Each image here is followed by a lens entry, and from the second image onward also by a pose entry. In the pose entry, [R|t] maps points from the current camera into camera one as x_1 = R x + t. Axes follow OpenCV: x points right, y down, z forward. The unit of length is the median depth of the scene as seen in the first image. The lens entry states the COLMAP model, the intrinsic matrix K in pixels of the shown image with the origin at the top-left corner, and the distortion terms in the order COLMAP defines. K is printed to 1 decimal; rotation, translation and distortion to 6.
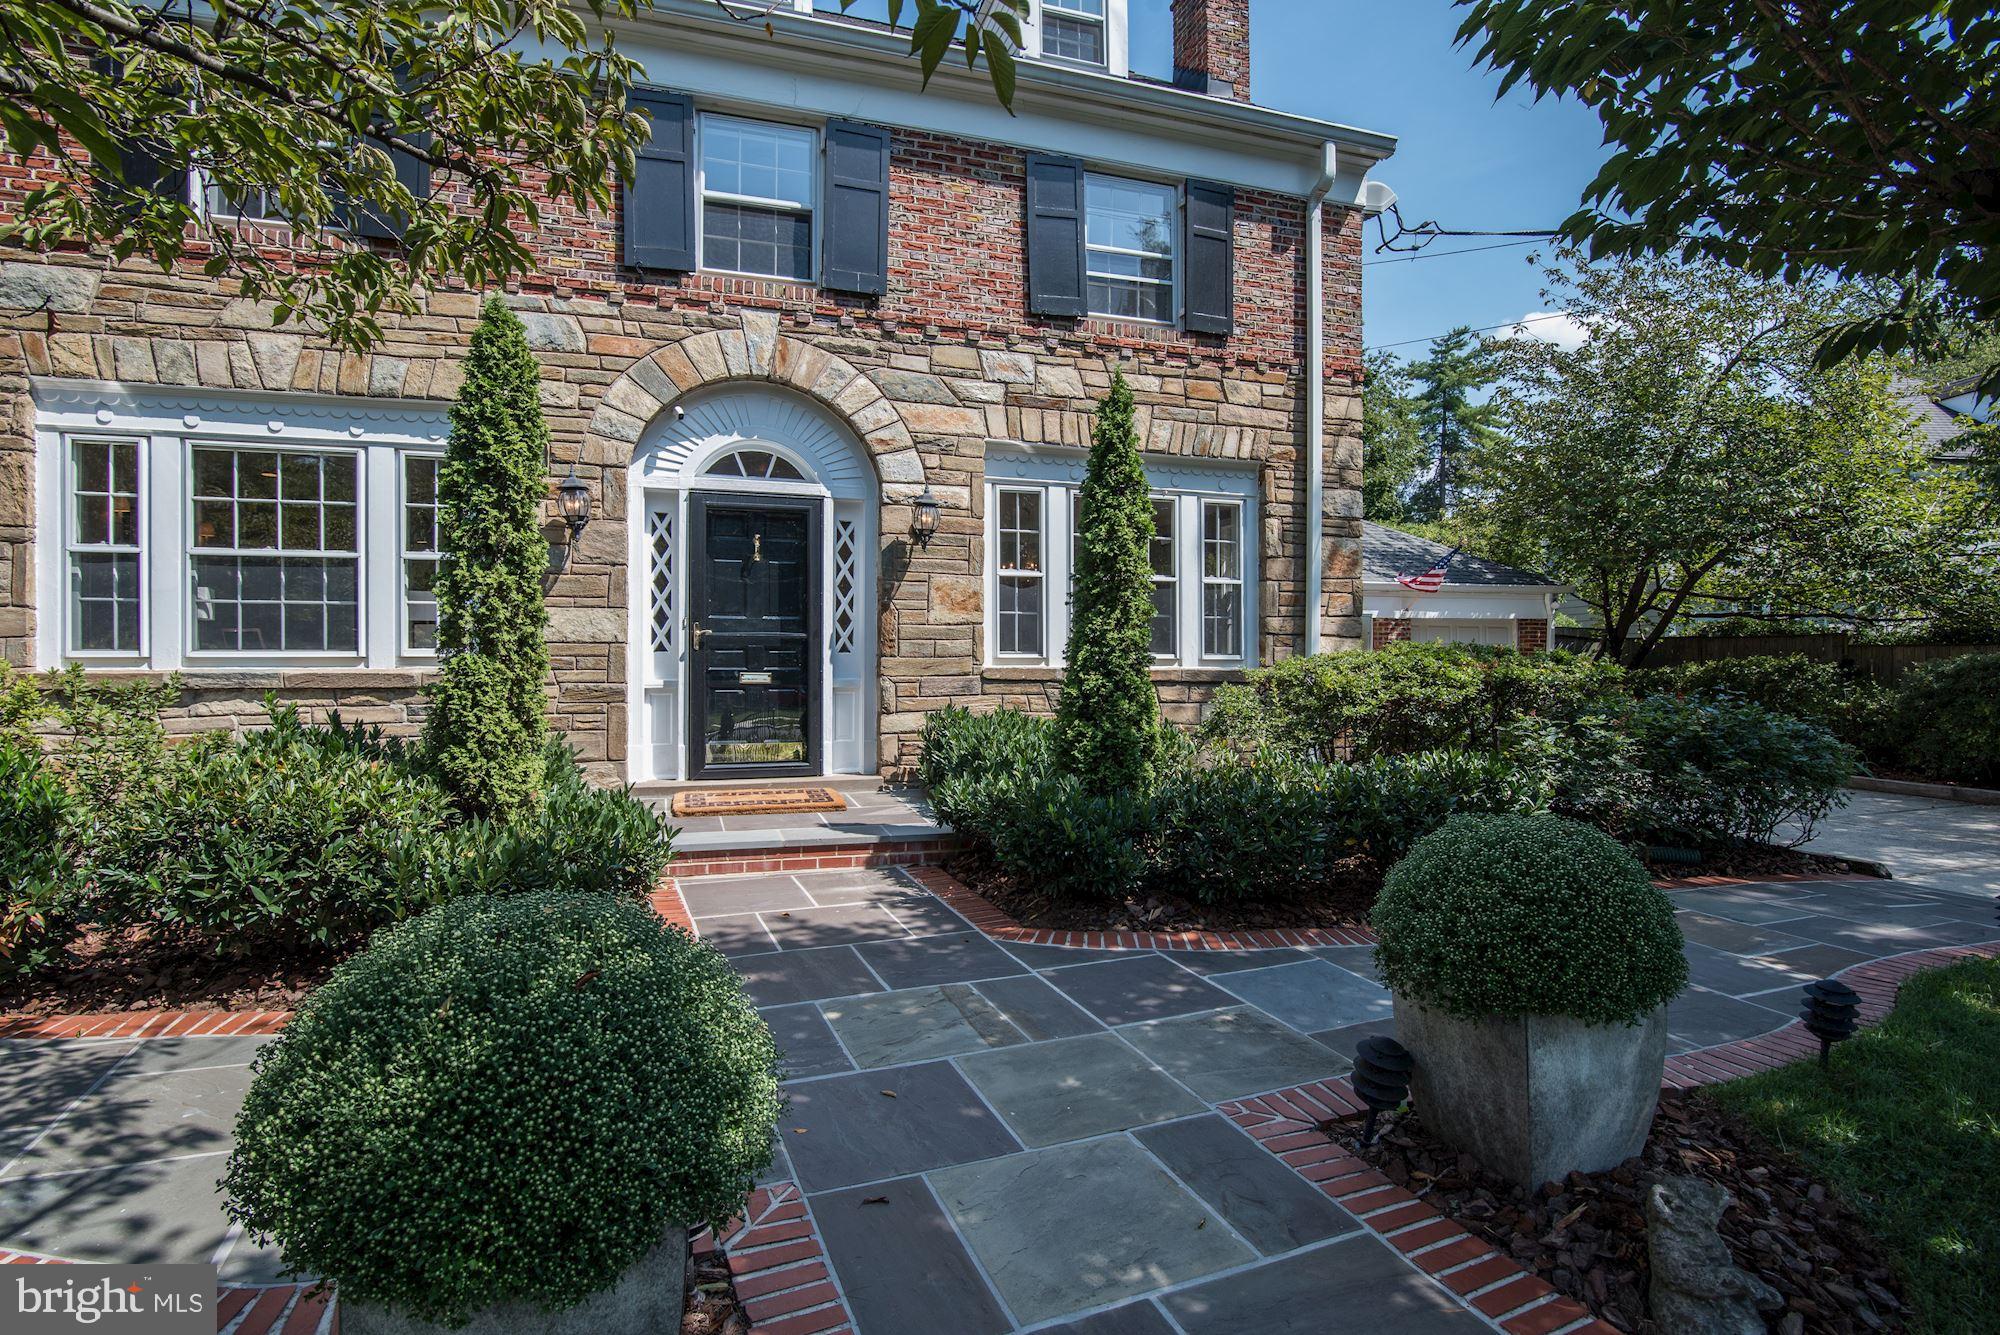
lens RADIAL K [[1011.0, 0, 990.8], [0, 1011.0, 650.7], [0, 0, 1]] dist [-0.005648, -0.000713]
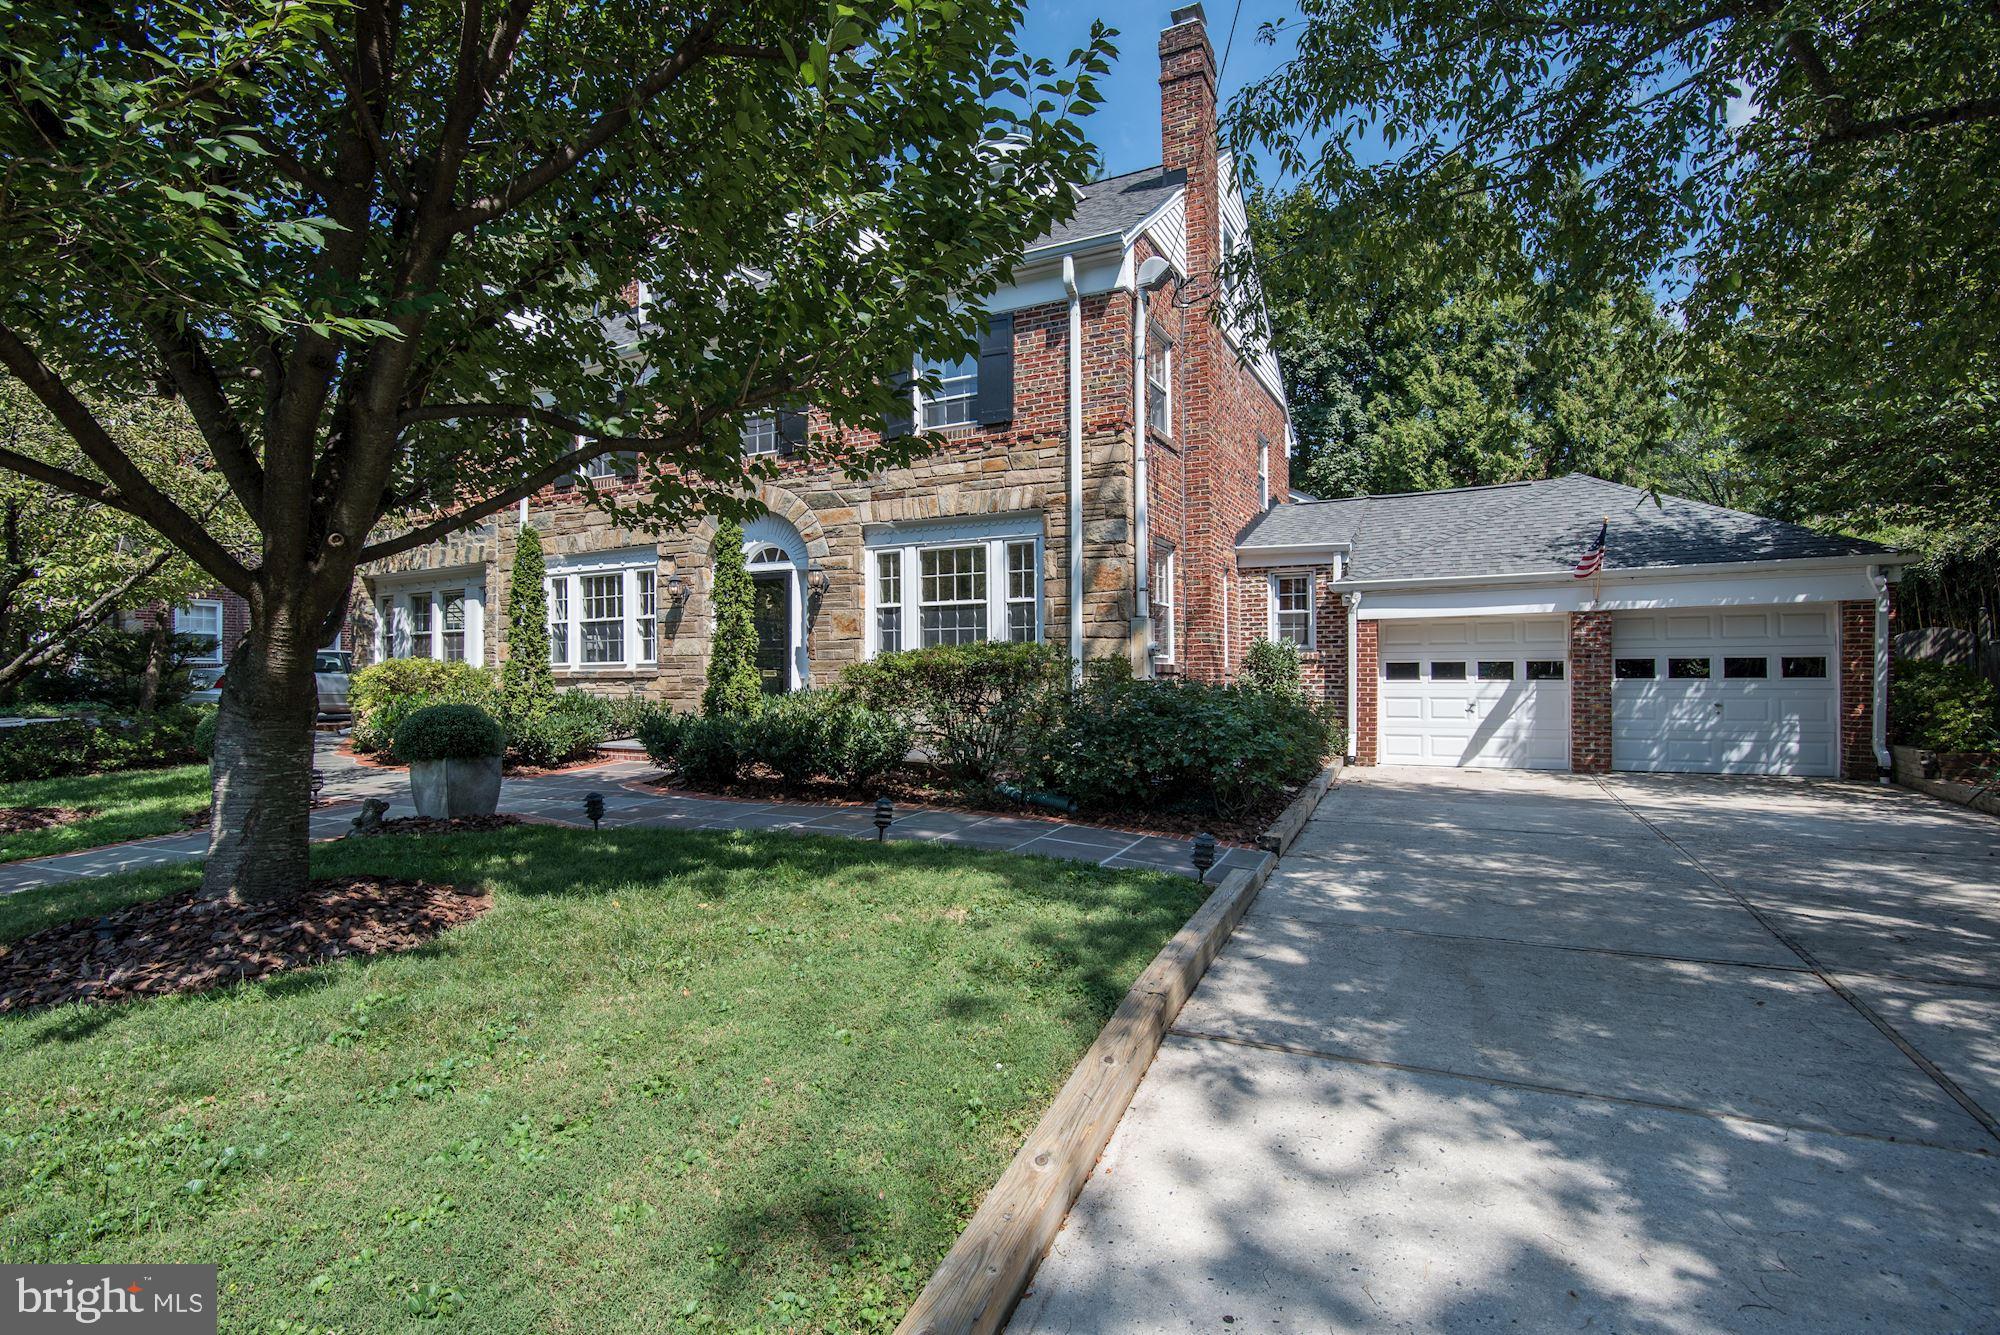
lens RADIAL K [[983.2, 0, 976.0], [0, 983.2, 670.4], [0, 0, 1]] dist [-0.009937, -0.000235]
pose [[0.689876, -0.012453, -0.723820, 1.179633], [0.011473, 0.999915, -0.006268, 0.034392], [0.723836, -0.003980, 0.689960, 0.045631]]
